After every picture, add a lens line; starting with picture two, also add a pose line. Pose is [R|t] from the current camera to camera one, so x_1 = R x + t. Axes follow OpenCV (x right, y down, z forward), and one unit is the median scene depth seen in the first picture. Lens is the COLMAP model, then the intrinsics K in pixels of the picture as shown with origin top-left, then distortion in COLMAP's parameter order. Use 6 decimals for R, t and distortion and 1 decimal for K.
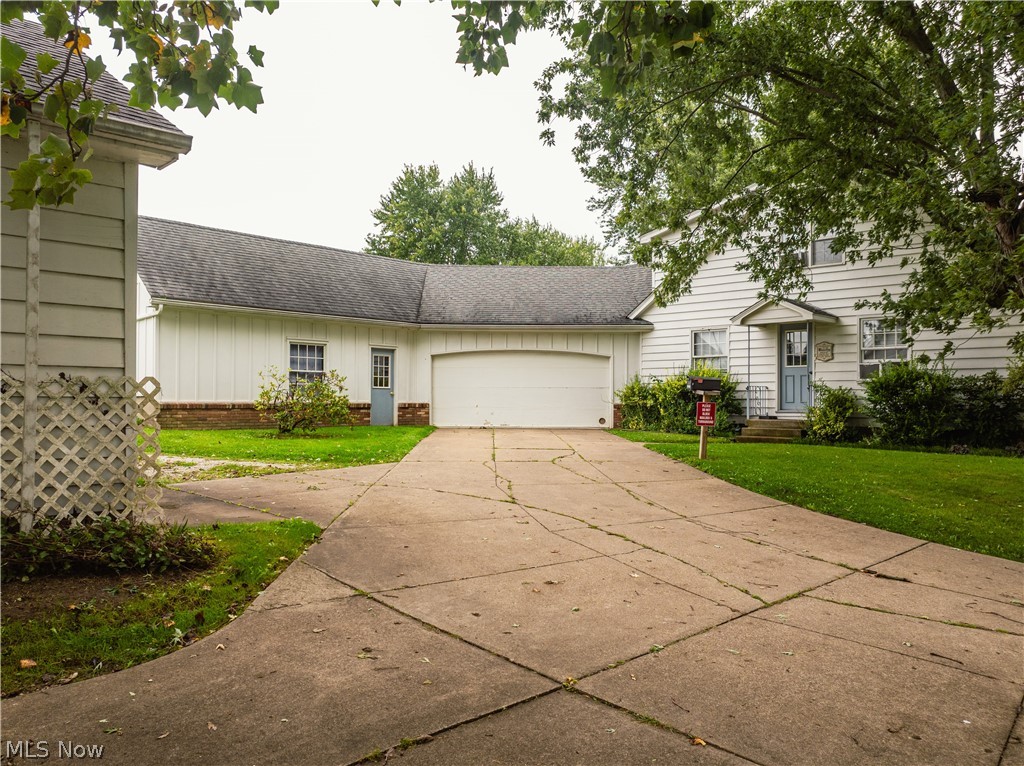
lens RADIAL K [[713.8, 0, 512.0], [0, 713.8, 383.0], [0, 0, 1]] dist [0.001499, -0.000131]
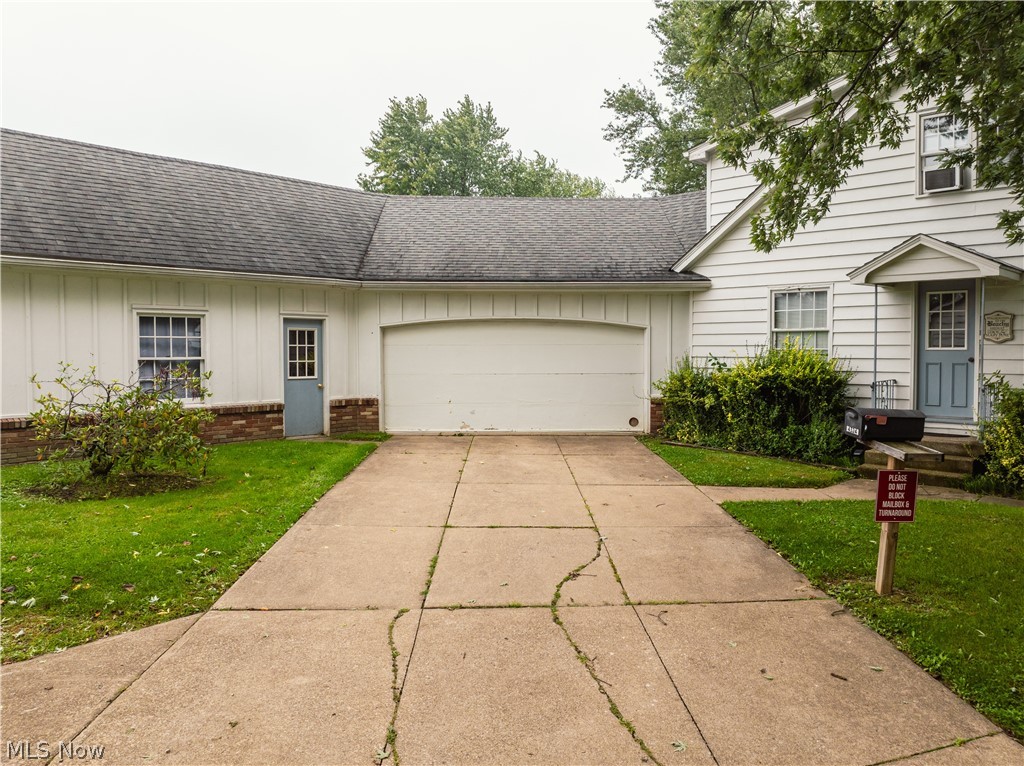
lens RADIAL K [[719.6, 0, 512.0], [0, 719.6, 383.0], [0, 0, 1]] dist [-0.042196, 0.001801]
pose [[0.999968, -0.001355, -0.007839, 0.016273], [0.001876, 0.997756, 0.066924, -0.031863], [0.007731, -0.066936, 0.997727, 0.324838]]
